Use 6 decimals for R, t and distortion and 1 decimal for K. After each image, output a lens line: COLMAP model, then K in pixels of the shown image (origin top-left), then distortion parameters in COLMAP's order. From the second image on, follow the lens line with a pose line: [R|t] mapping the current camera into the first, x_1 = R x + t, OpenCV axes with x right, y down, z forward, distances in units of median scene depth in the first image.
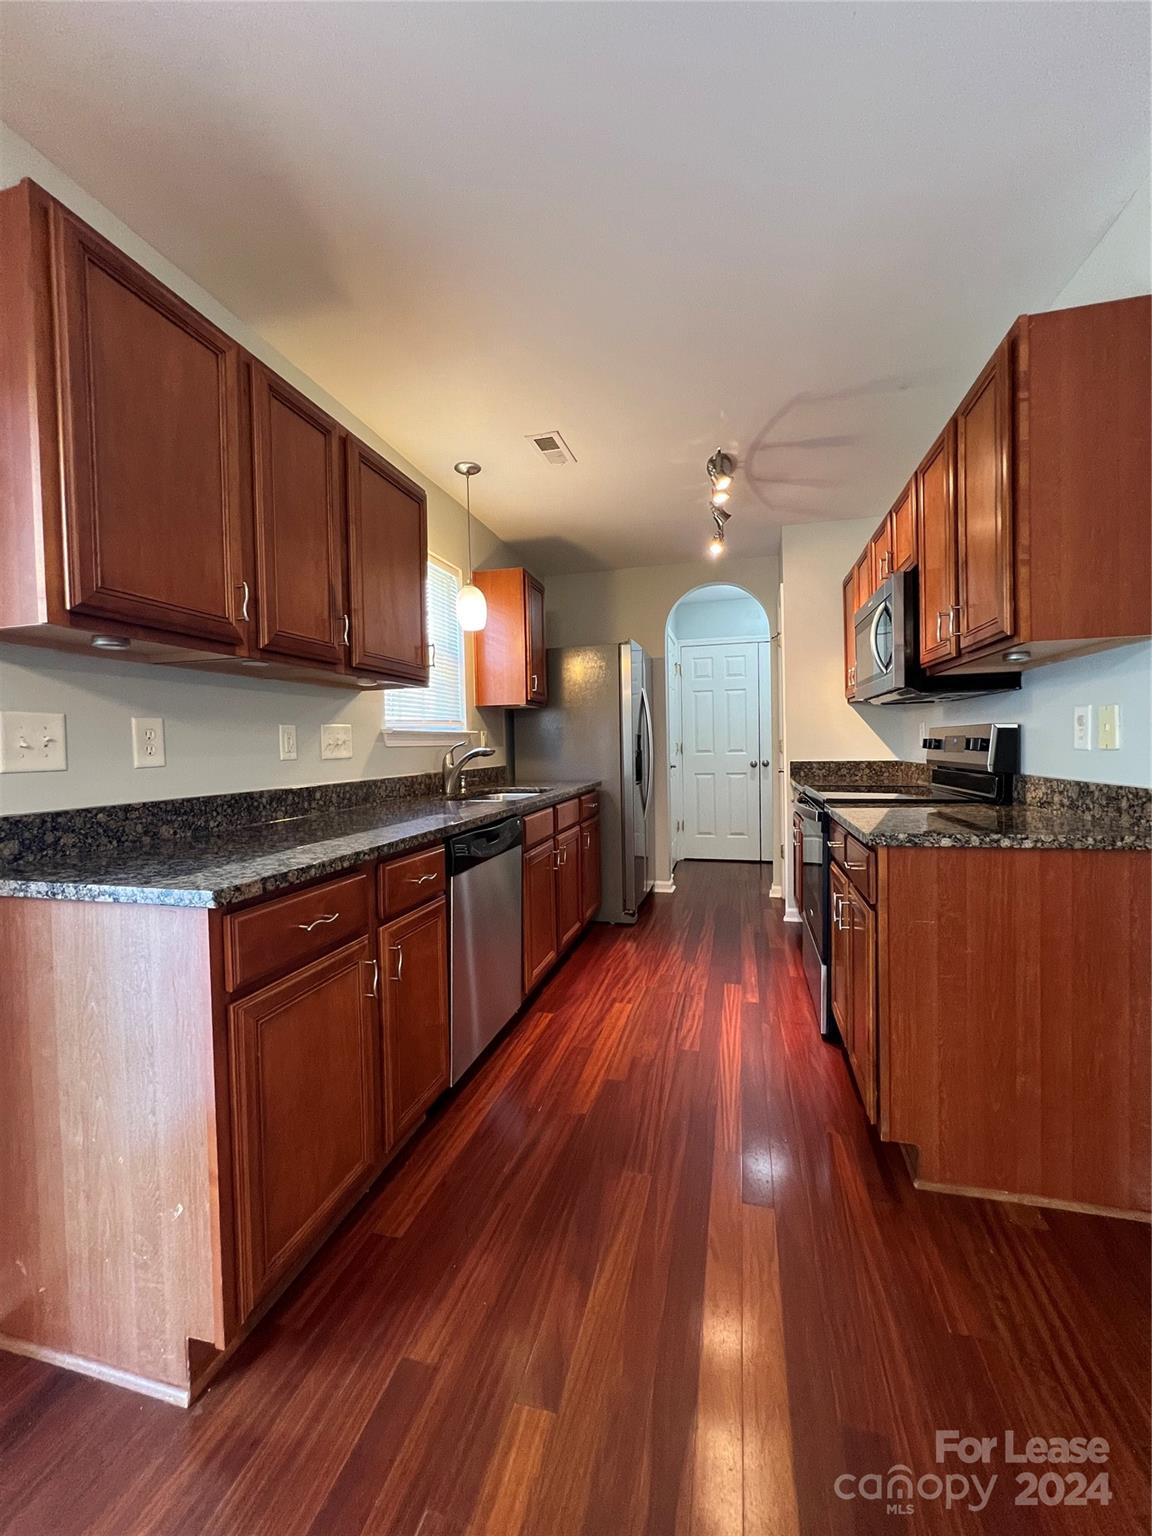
lens RADIAL K [[625.8, 0, 576.0], [0, 625.8, 768.0], [0, 0, 1]] dist [-0.001794, 0.004398]
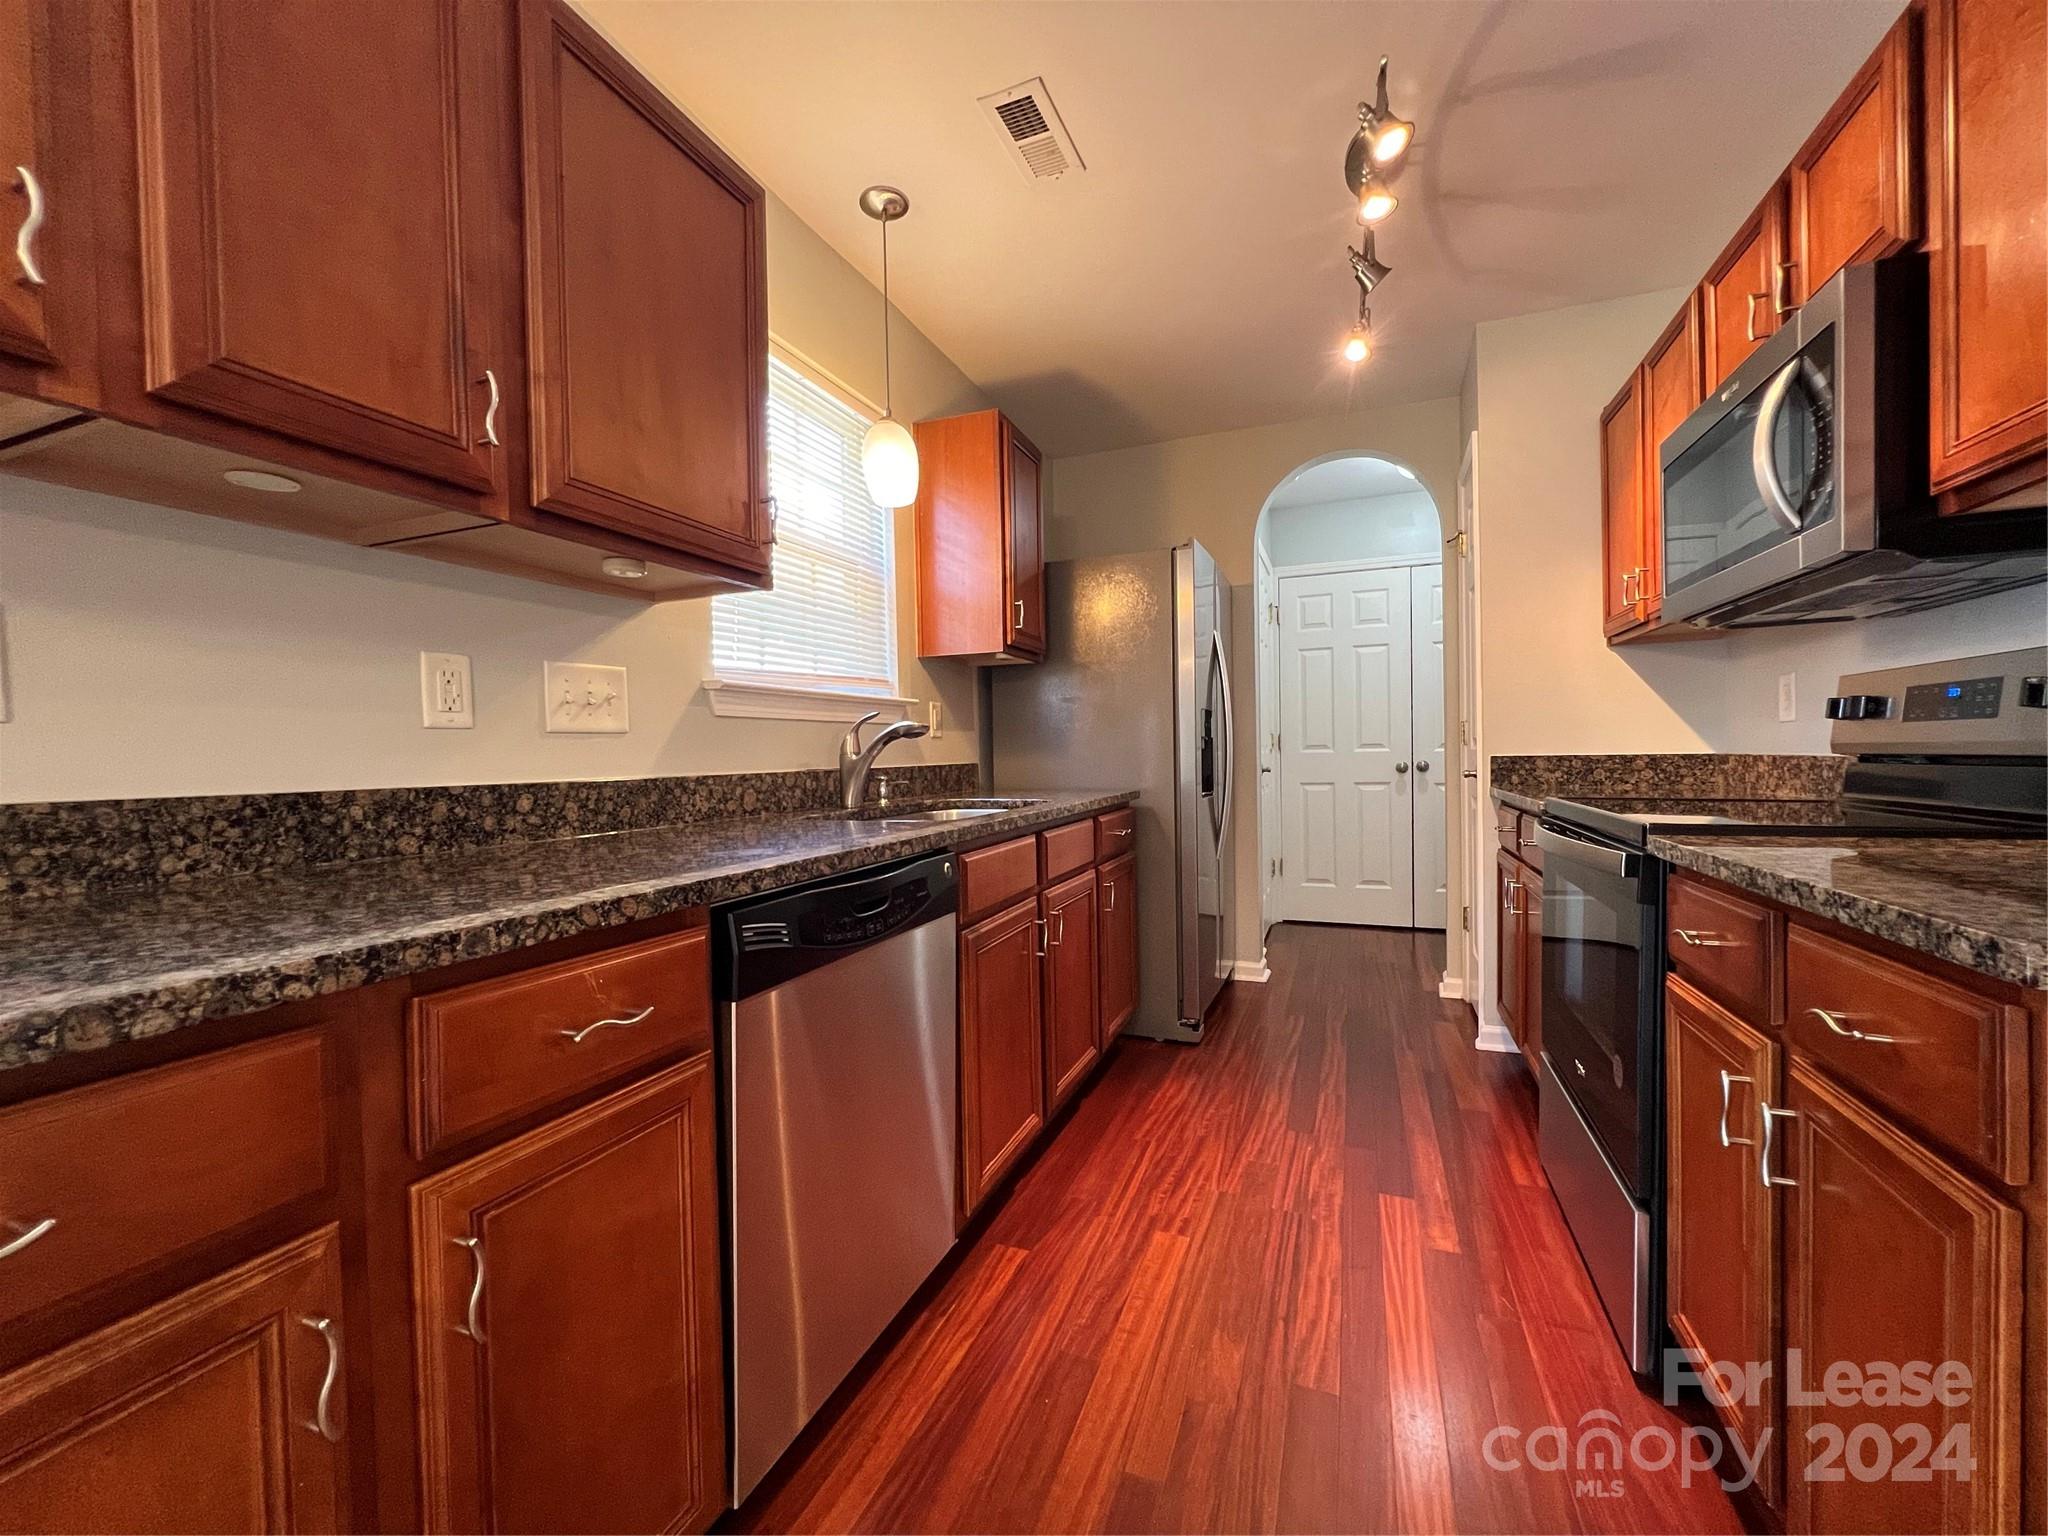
lens RADIAL K [[834.4, 0, 1024.0], [0, 834.4, 768.0], [0, 0, 1]] dist [-0.001794, 0.004398]
pose [[0.992633, 0.004135, -0.121091, 0.036431], [-0.006069, 0.999860, -0.015607, 0.017881], [0.121009, 0.016227, 0.992519, 0.307728]]
